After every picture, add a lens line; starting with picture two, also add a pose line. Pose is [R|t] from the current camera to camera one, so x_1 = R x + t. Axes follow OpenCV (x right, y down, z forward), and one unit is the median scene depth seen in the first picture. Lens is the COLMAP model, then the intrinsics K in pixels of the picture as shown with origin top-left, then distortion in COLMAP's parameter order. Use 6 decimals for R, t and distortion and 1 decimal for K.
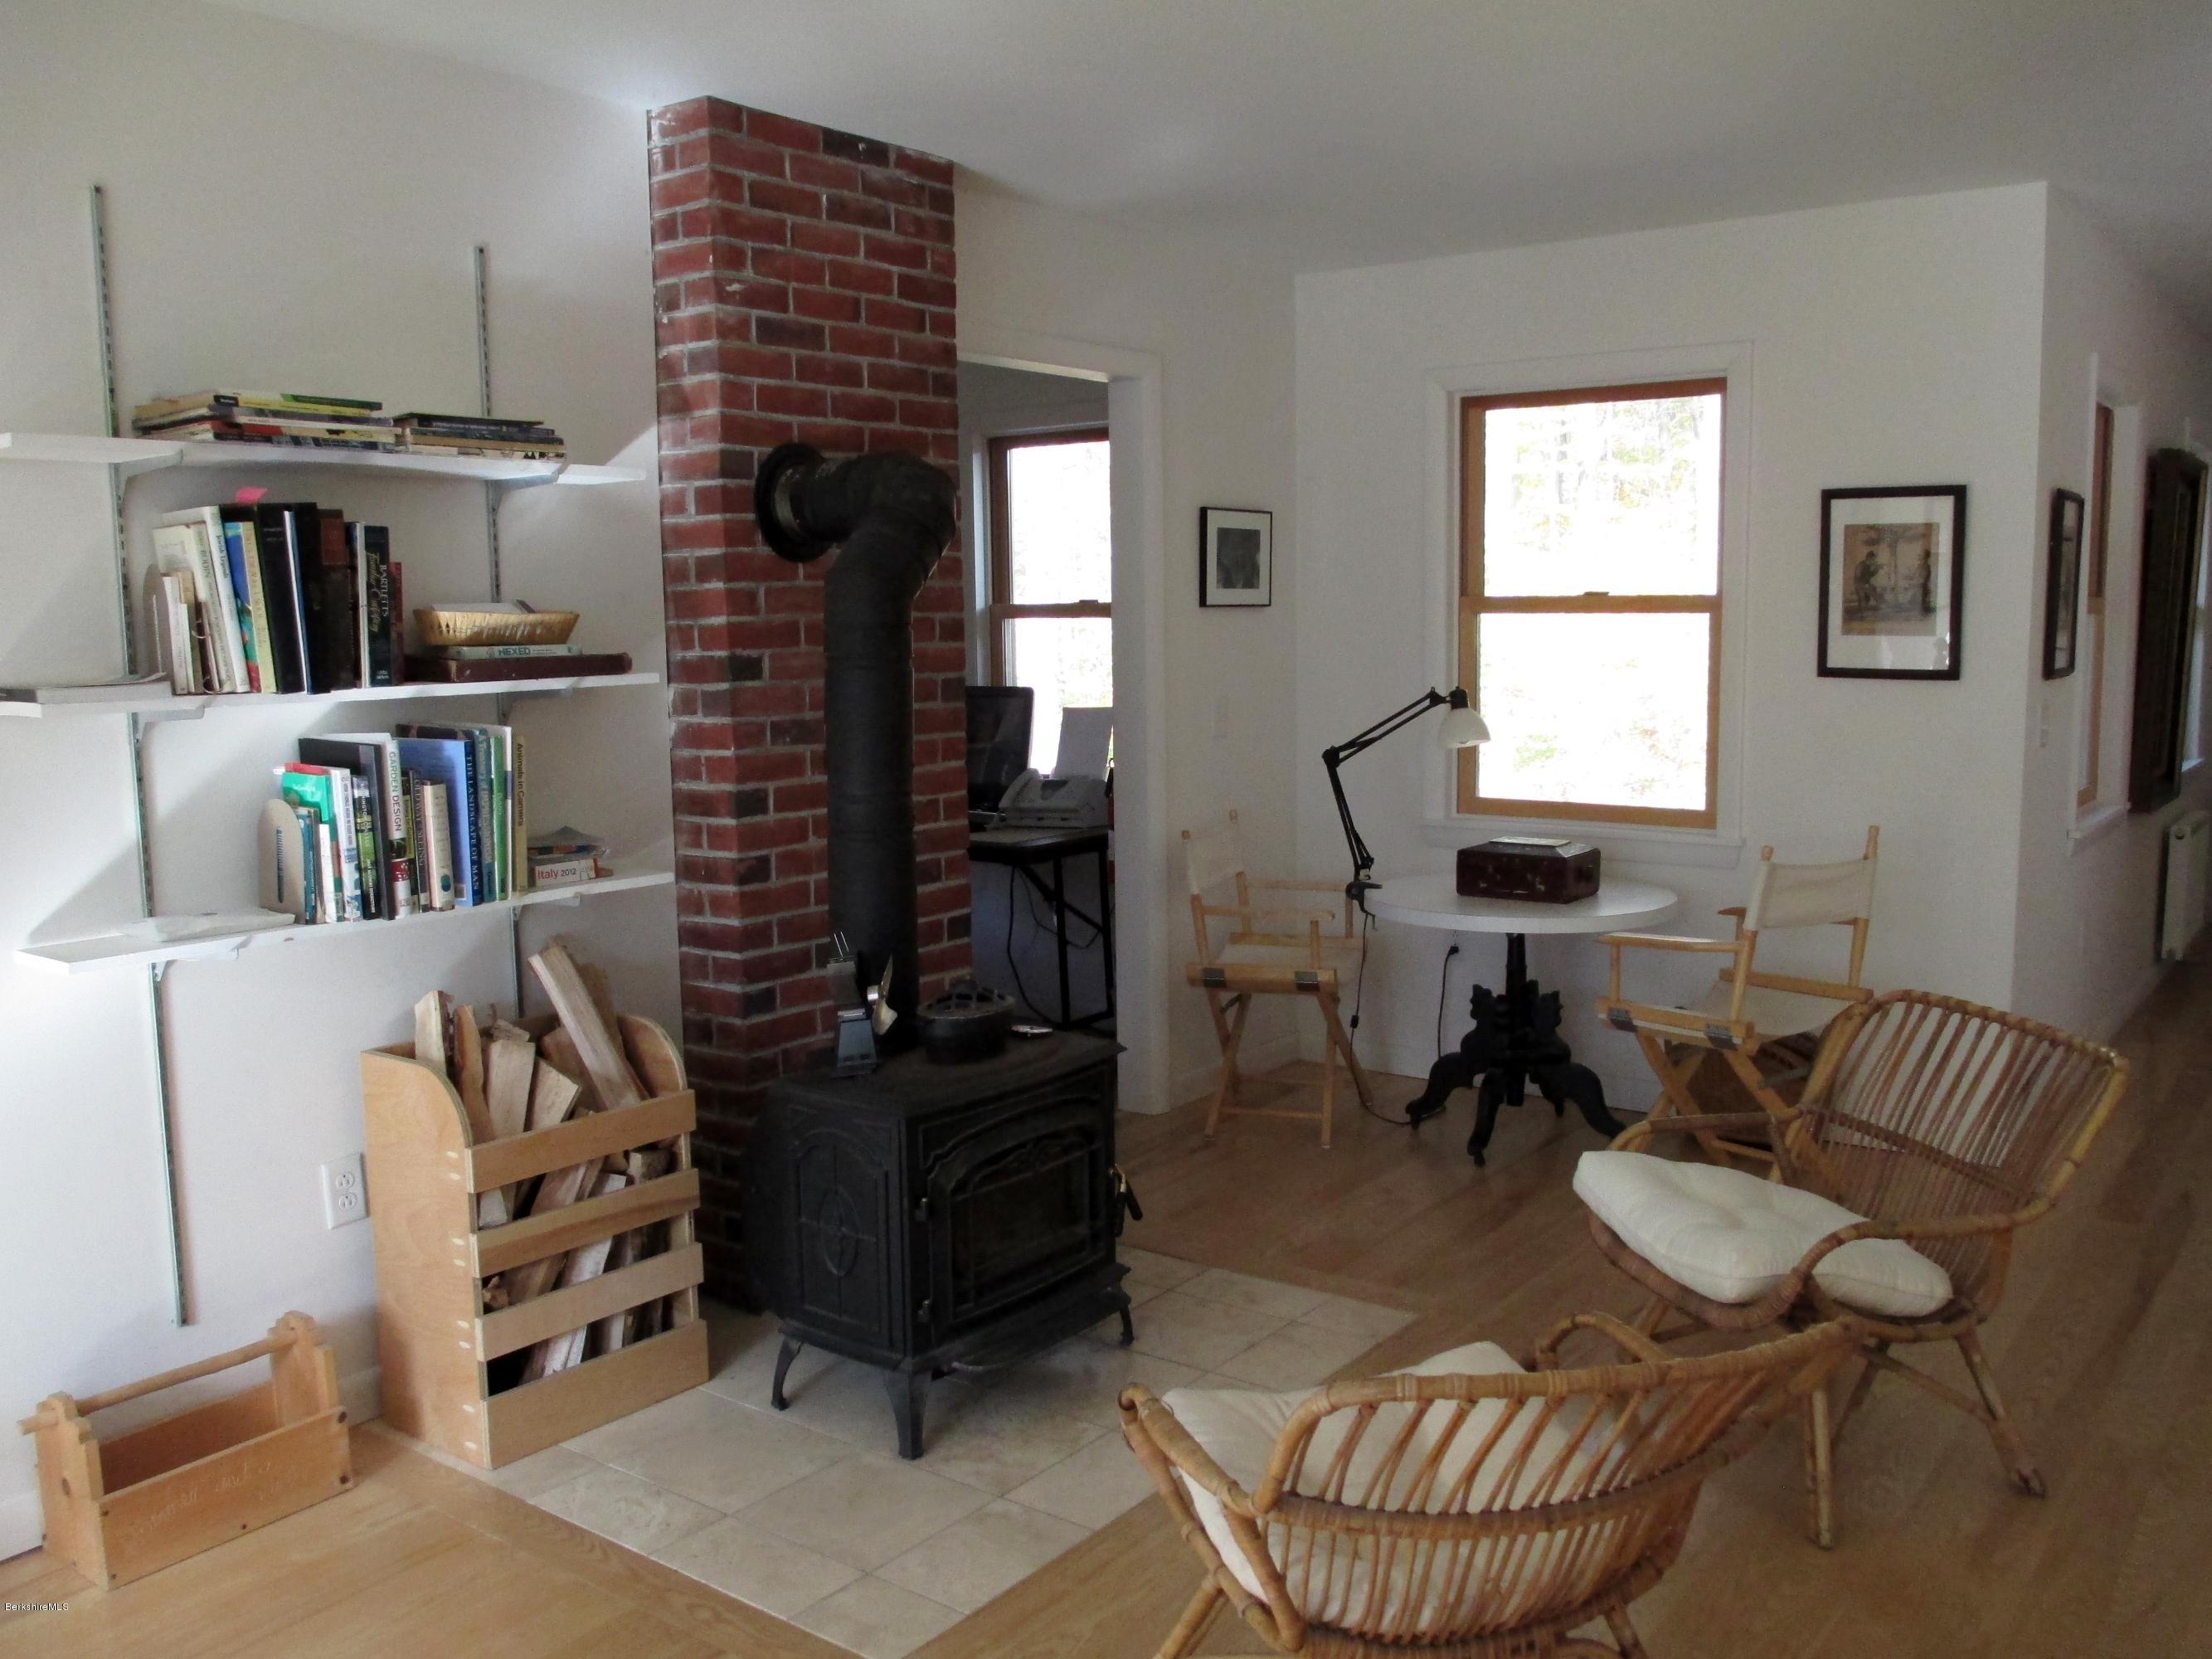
lens RADIAL K [[1862.4, 0, 1108.5], [0, 1862.4, 815.3], [0, 0, 1]] dist [-0.080868, 0.055297]
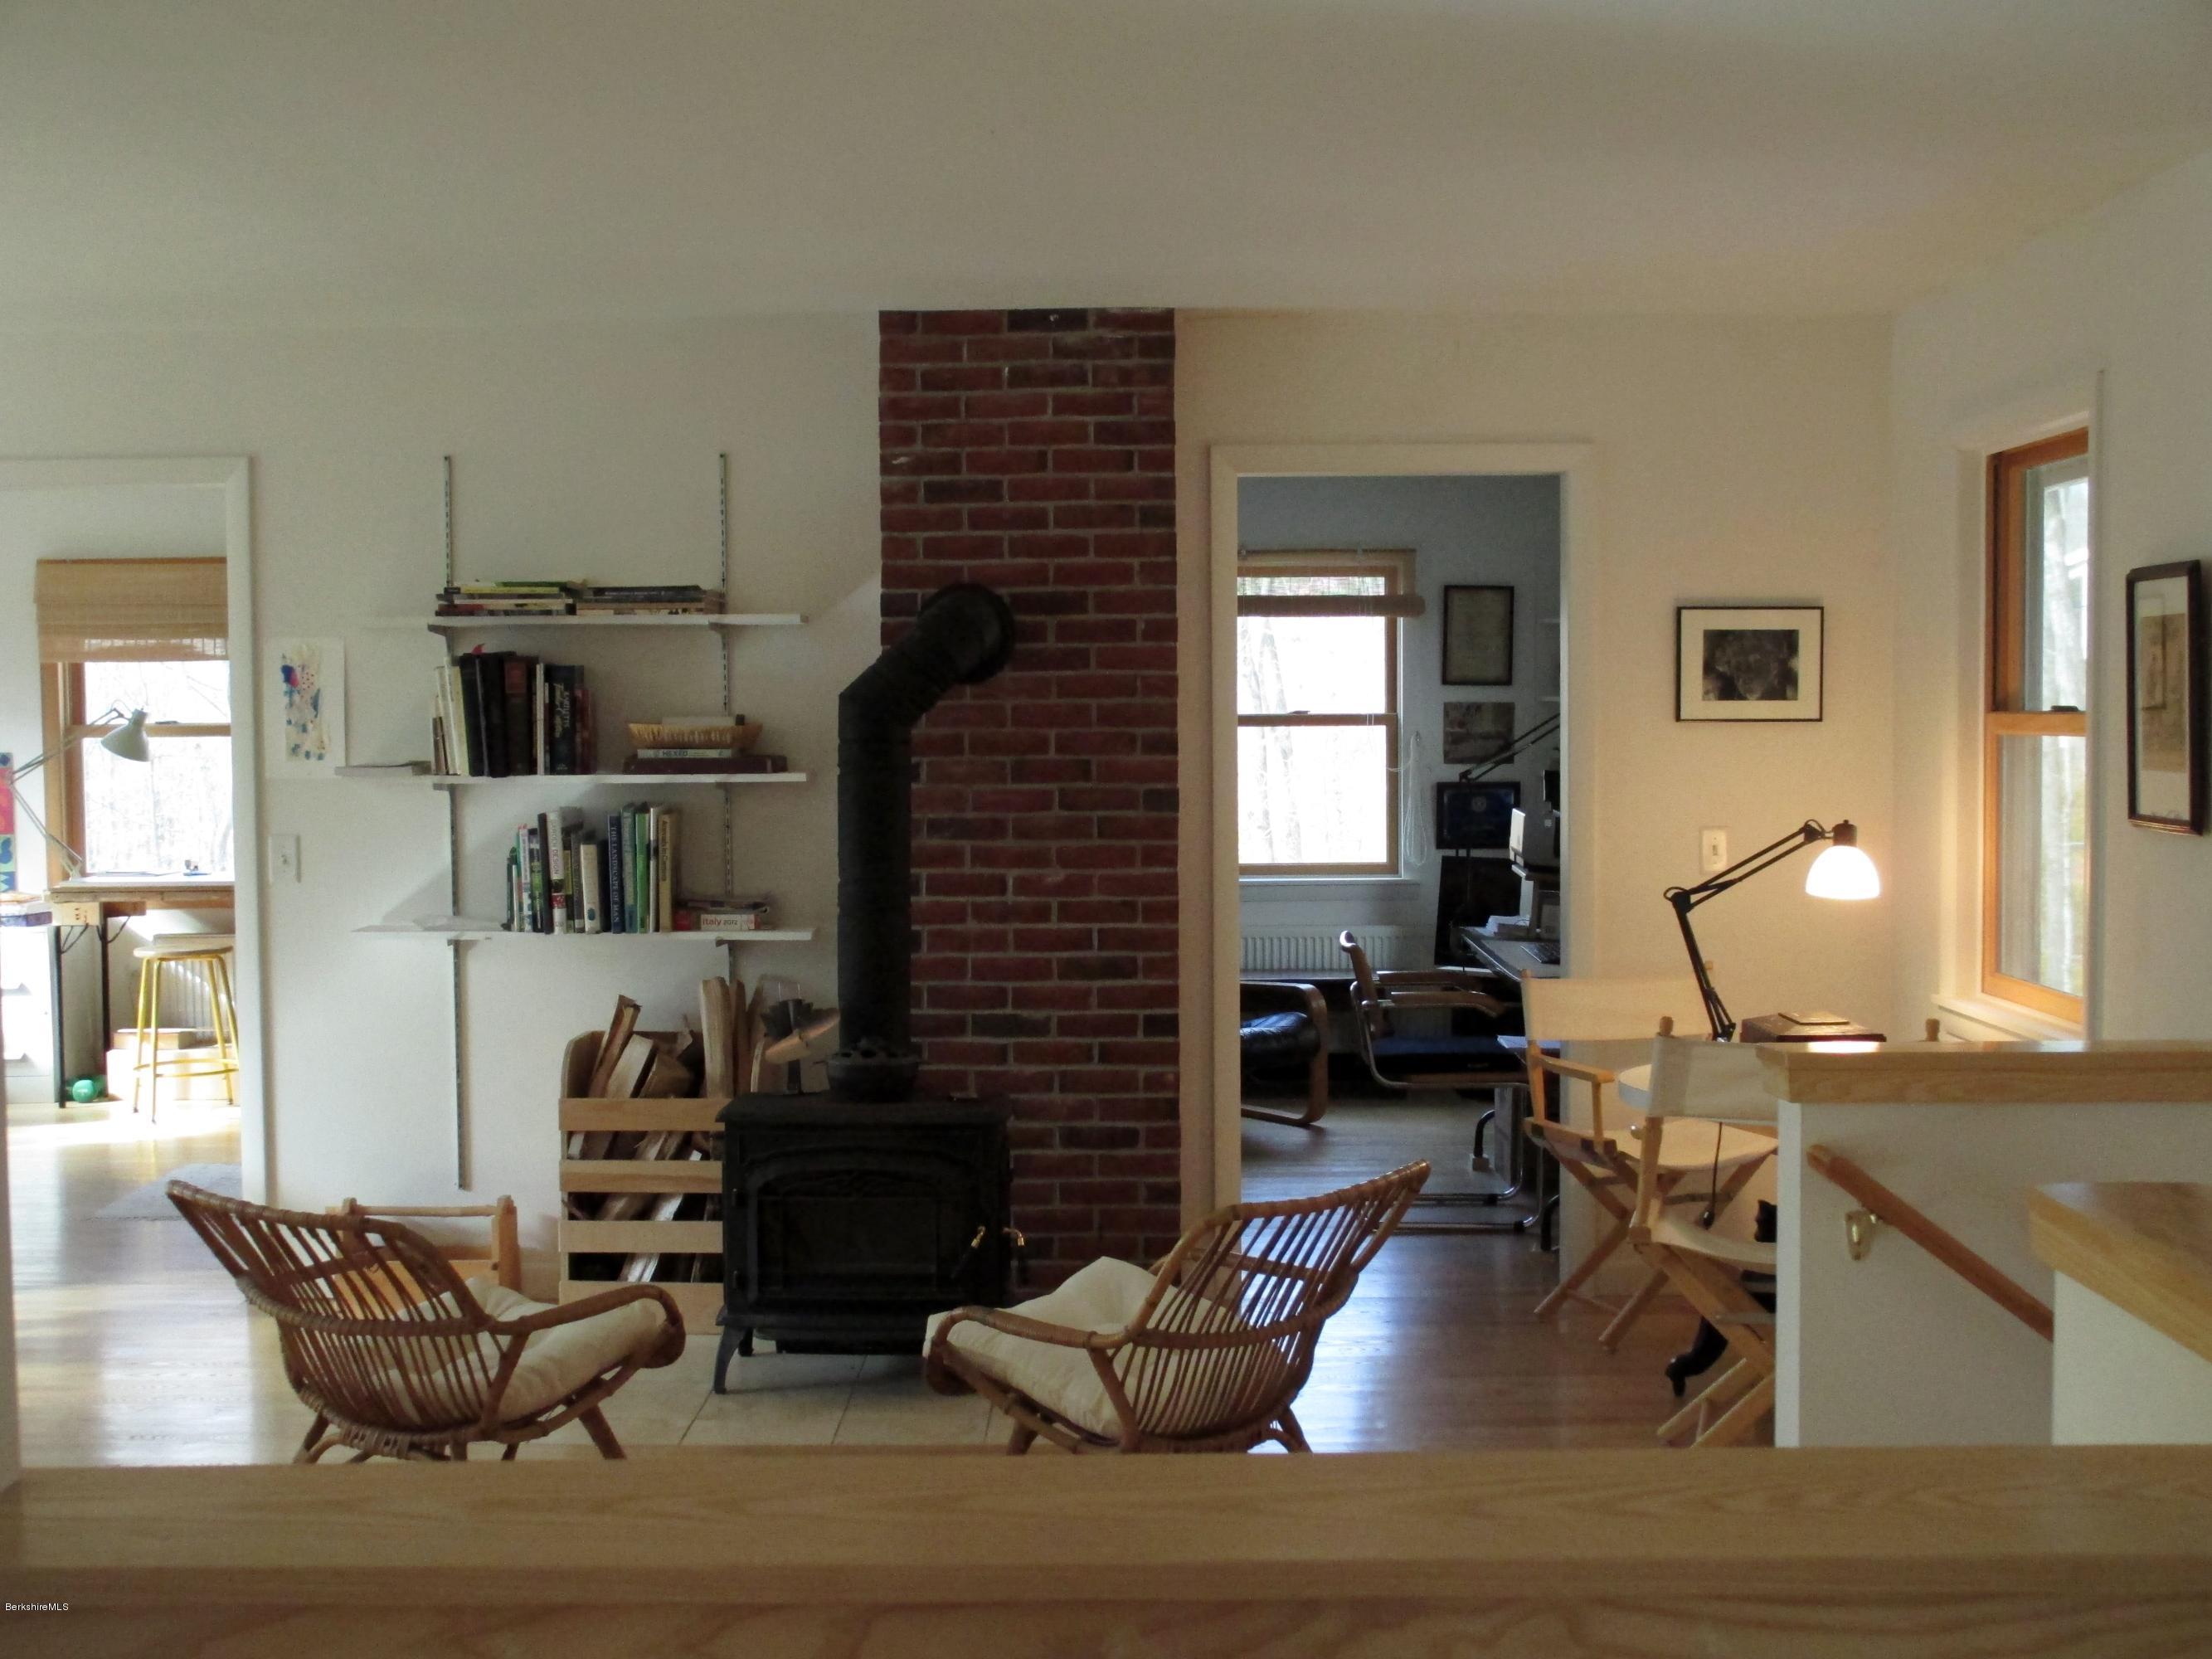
lens RADIAL K [[2600.2, 0, 1104.1], [0, 2600.2, 835.1], [0, 0, 1]] dist [-0.056180, -0.022615]
pose [[0.586630, 0.044534, -0.808630, 1.180856], [-0.090772, 0.995811, -0.011009, -0.030165], [0.804752, 0.079859, 0.588215, 0.108590]]
